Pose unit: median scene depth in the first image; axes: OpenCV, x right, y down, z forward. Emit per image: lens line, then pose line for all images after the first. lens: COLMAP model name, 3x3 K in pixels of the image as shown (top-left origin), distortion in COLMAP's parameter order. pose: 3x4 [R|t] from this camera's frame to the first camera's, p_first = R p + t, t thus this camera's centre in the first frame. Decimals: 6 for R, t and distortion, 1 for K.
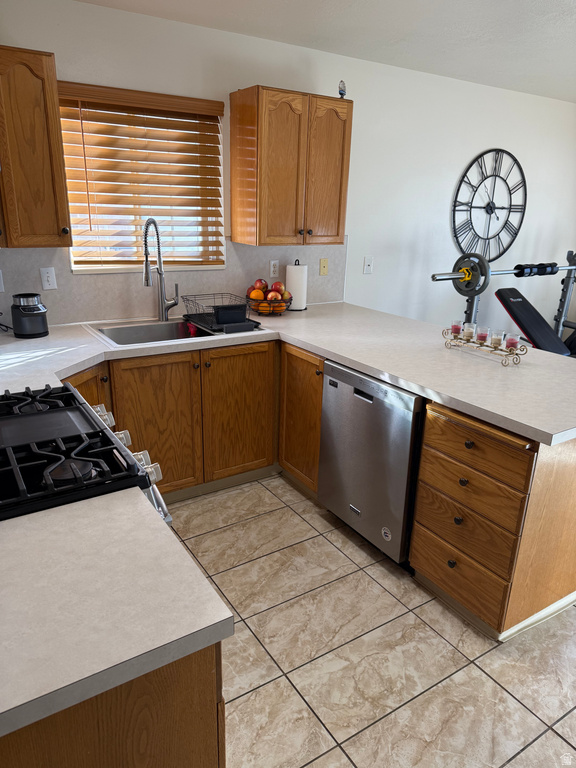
lens RADIAL K [[543.3, 0, 289.6], [0, 543.3, 386.6], [0, 0, 1]] dist [0.055382, -0.072897]
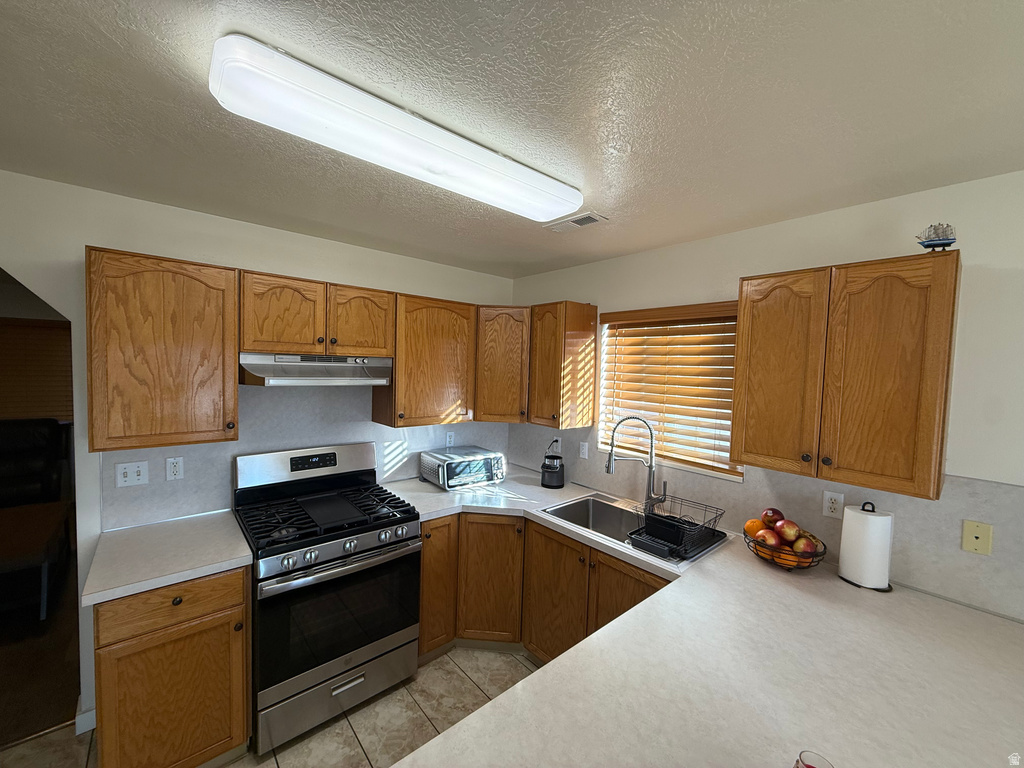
lens RADIAL K [[406.3, 0, 508.2], [0, 406.3, 381.6], [0, 0, 1]] dist [-0.004121, -0.000398]
pose [[0.133166, 0.015156, -0.990978, 0.515616], [-0.340438, 0.939743, -0.031375, -0.264464], [0.930789, 0.341544, 0.130302, 0.653357]]
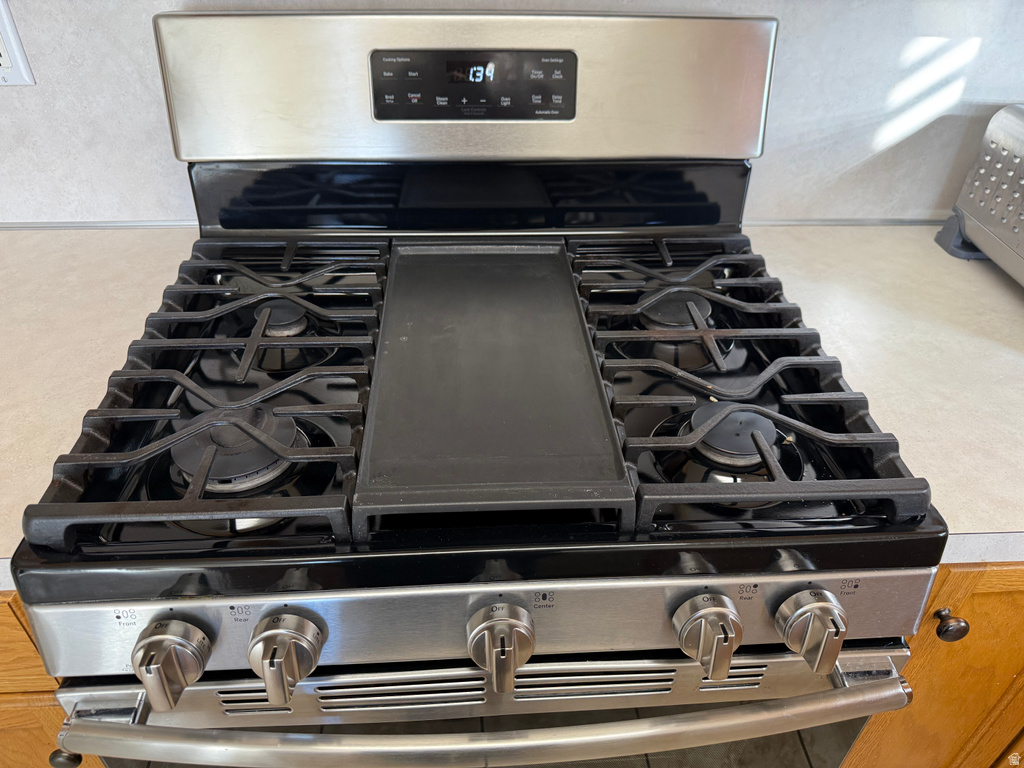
lens RADIAL K [[724.4, 0, 511.6], [0, 724.4, 393.5], [0, 0, 1]] dist [0.055382, -0.072897]
pose [[-0.487233, 0.487833, -0.724308, -0.063651], [-0.315329, 0.675177, 0.666861, -0.128728], [0.814354, 0.553312, -0.175141, 0.590910]]
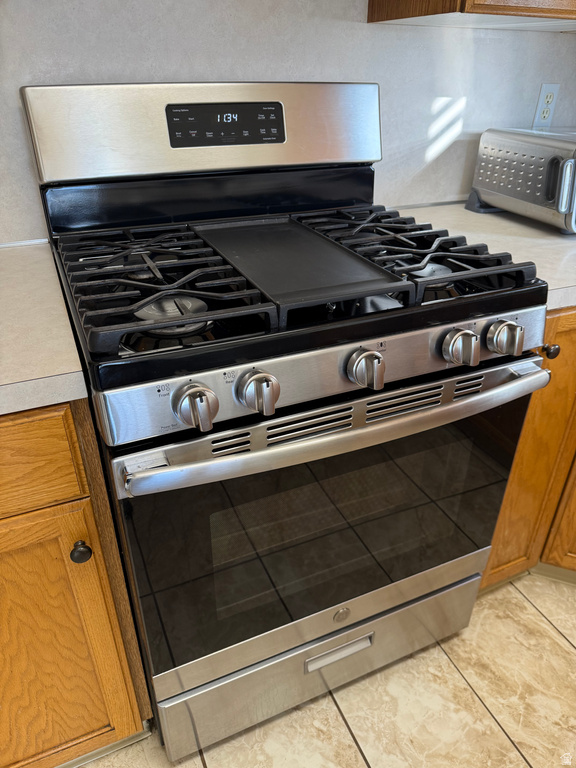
lens RADIAL K [[543.3, 0, 288.0], [0, 543.3, 385.2], [0, 0, 1]] dist [0.055382, -0.072897]
pose [[-0.156443, 0.465075, -0.871339, 0.077437], [-0.326953, 0.808078, 0.490012, -0.060046], [0.932002, 0.361545, 0.025639, 0.548425]]
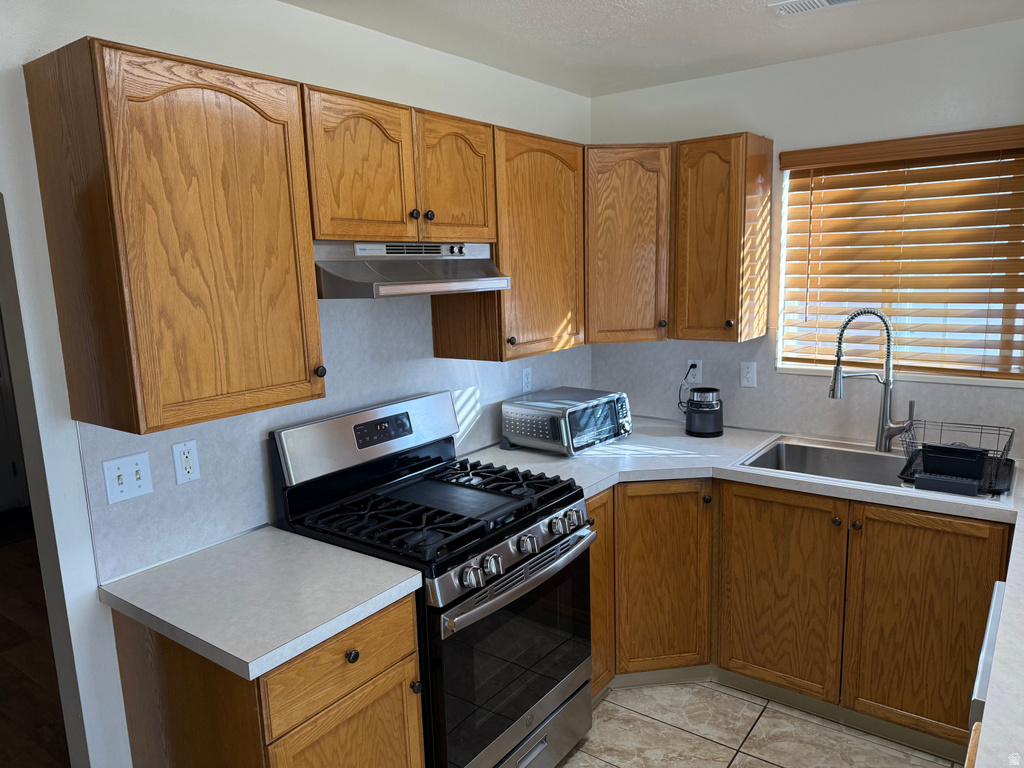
lens RADIAL K [[724.4, 0, 514.9], [0, 724.4, 386.1], [0, 0, 1]] dist [0.055382, -0.072897]
pose [[0.348651, 0.118489, -0.929733, 0.495825], [-0.260118, 0.965241, 0.025470, -0.115817], [0.900434, 0.232960, 0.367353, 0.263379]]
